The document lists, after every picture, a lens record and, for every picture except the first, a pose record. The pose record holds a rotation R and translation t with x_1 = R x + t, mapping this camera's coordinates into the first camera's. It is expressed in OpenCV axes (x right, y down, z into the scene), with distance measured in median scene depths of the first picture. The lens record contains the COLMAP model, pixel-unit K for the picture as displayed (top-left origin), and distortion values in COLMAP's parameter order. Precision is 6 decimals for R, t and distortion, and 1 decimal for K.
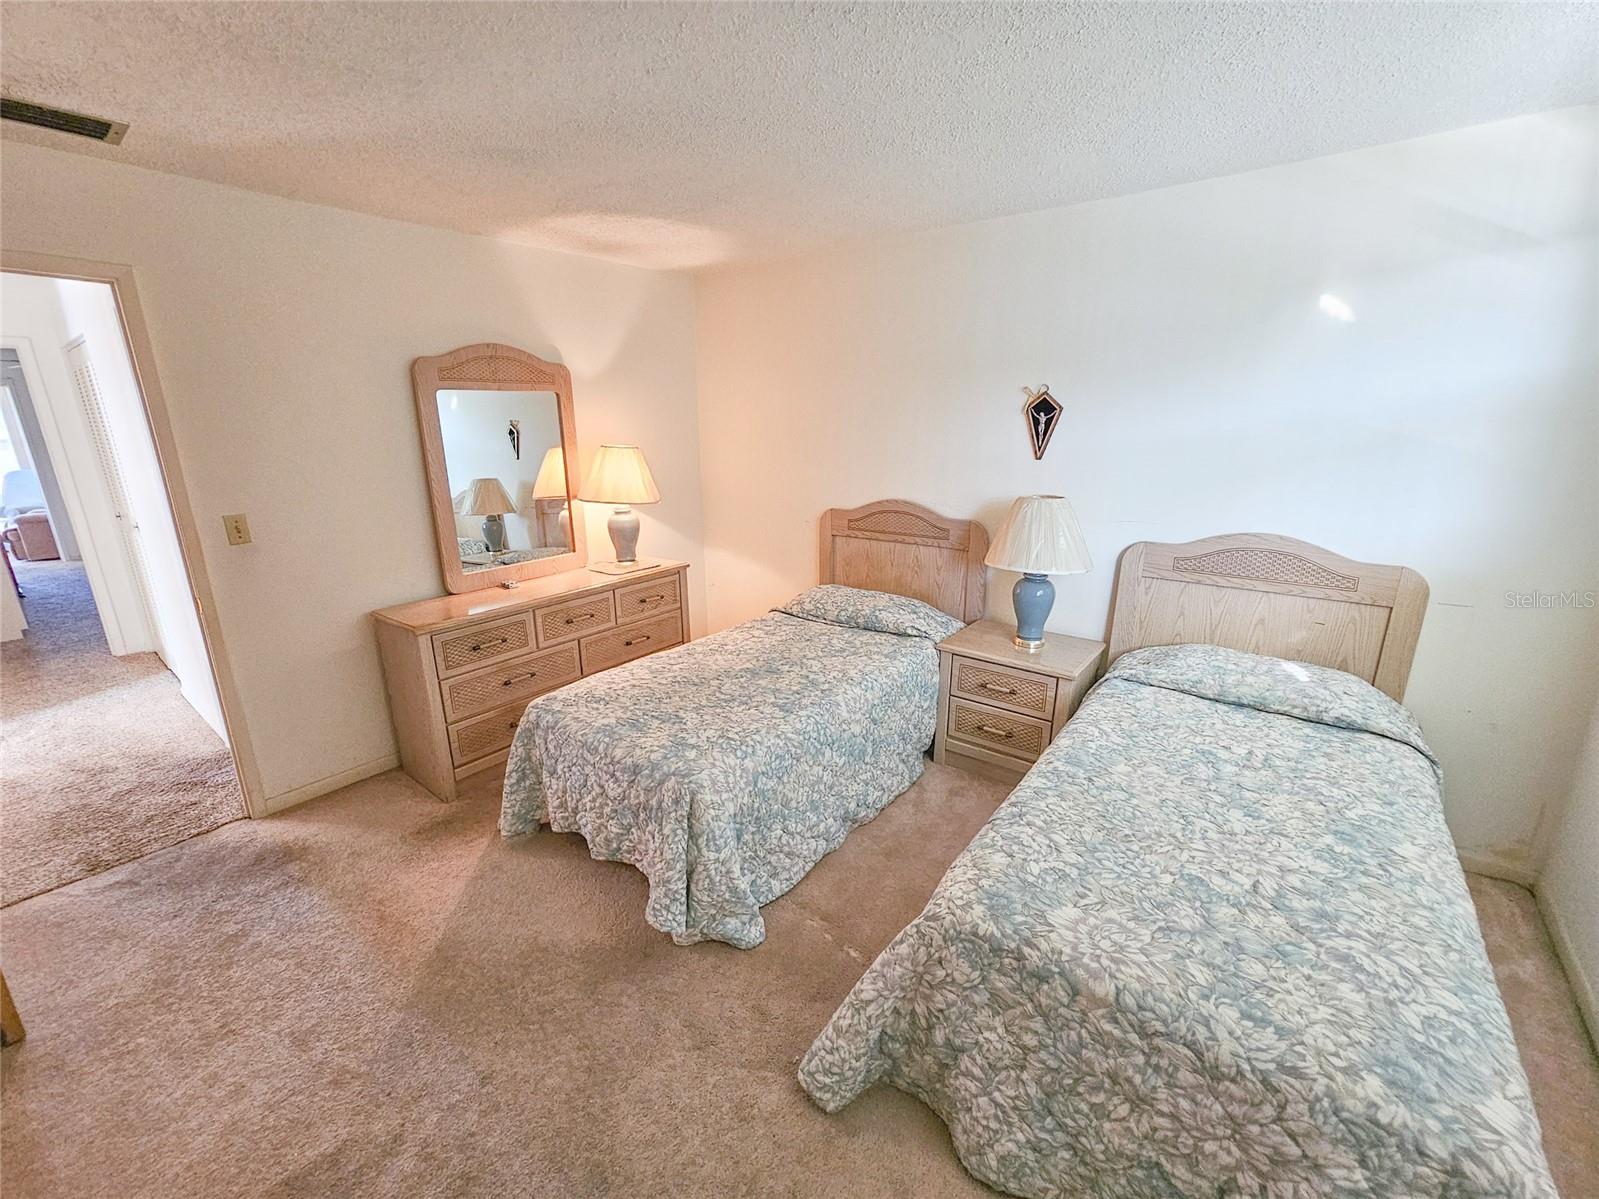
lens RADIAL K [[675.7, 0, 799.5], [0, 675.7, 599.5], [0, 0, 1]] dist [-0.000689, 0.000032]
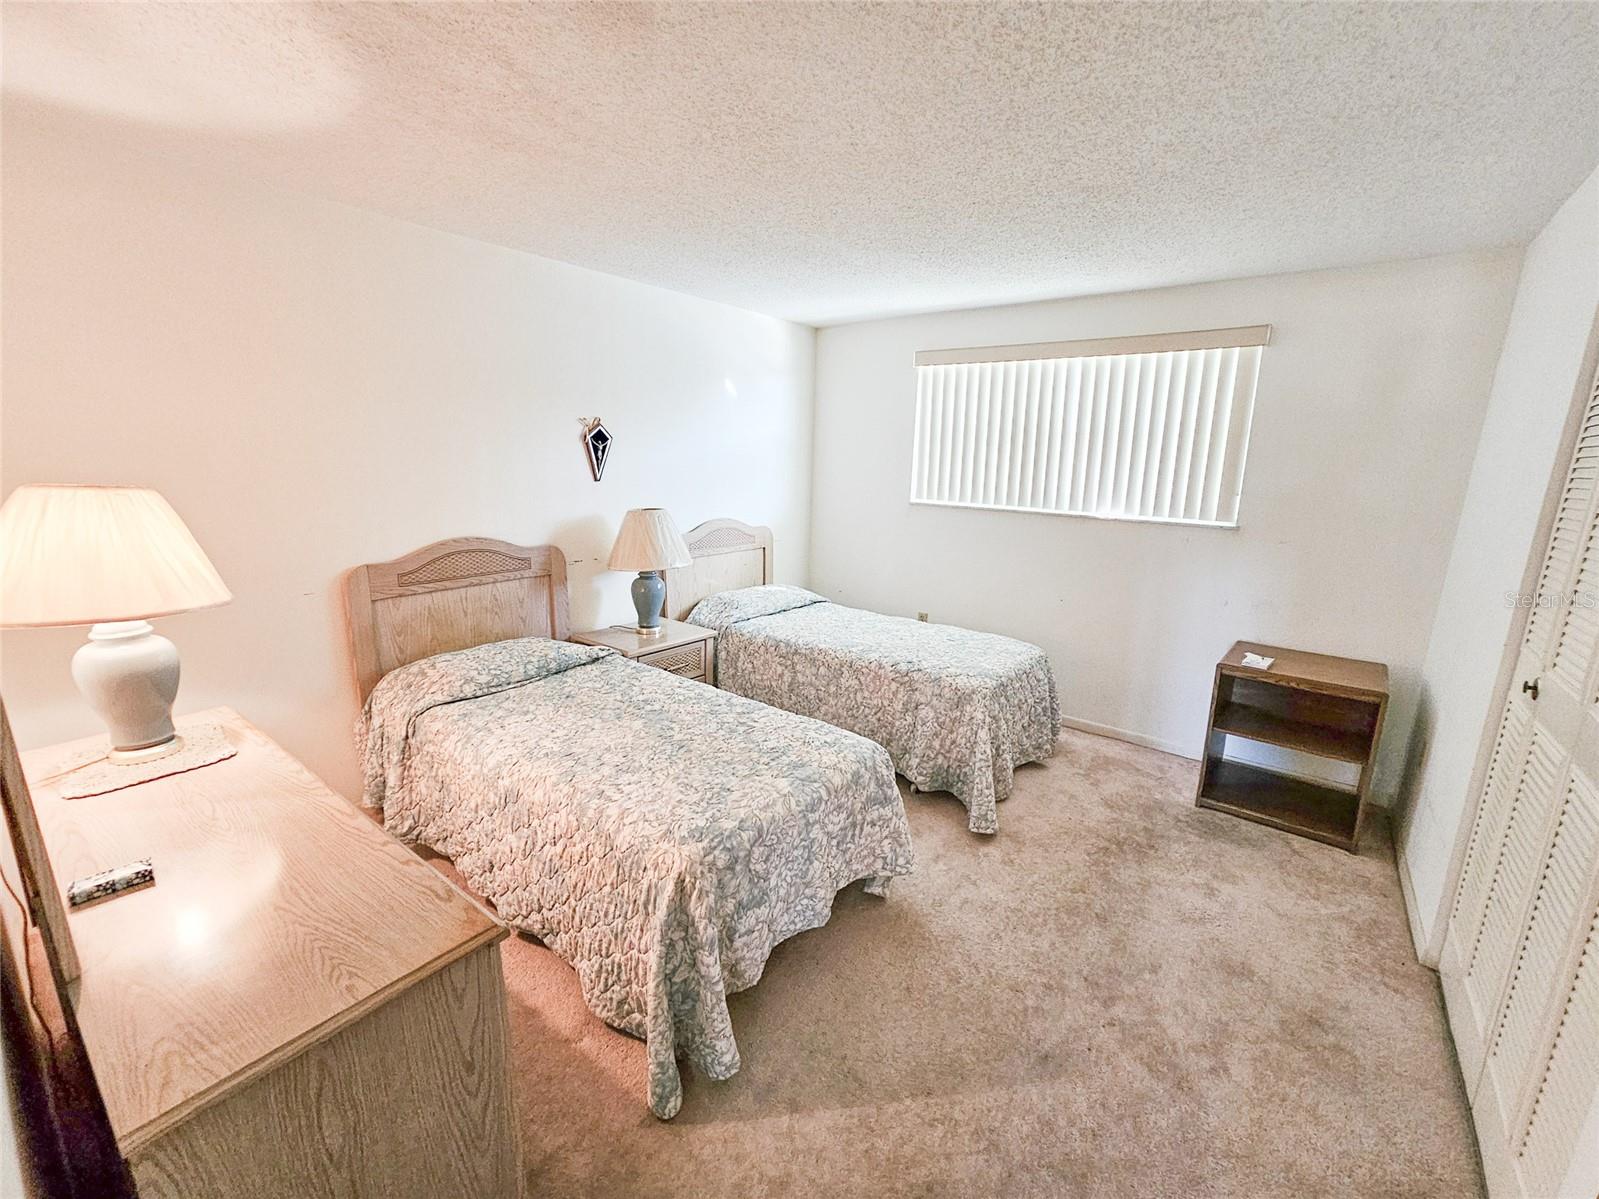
lens RADIAL K [[675.7, 0, 799.5], [0, 675.7, 599.5], [0, 0, 1]] dist [-0.000689, 0.000032]
pose [[0.018758, -0.208961, 0.977744, -0.749471], [0.243094, 0.949524, 0.198266, -0.148110], [-0.969821, 0.233965, 0.068609, 0.584596]]
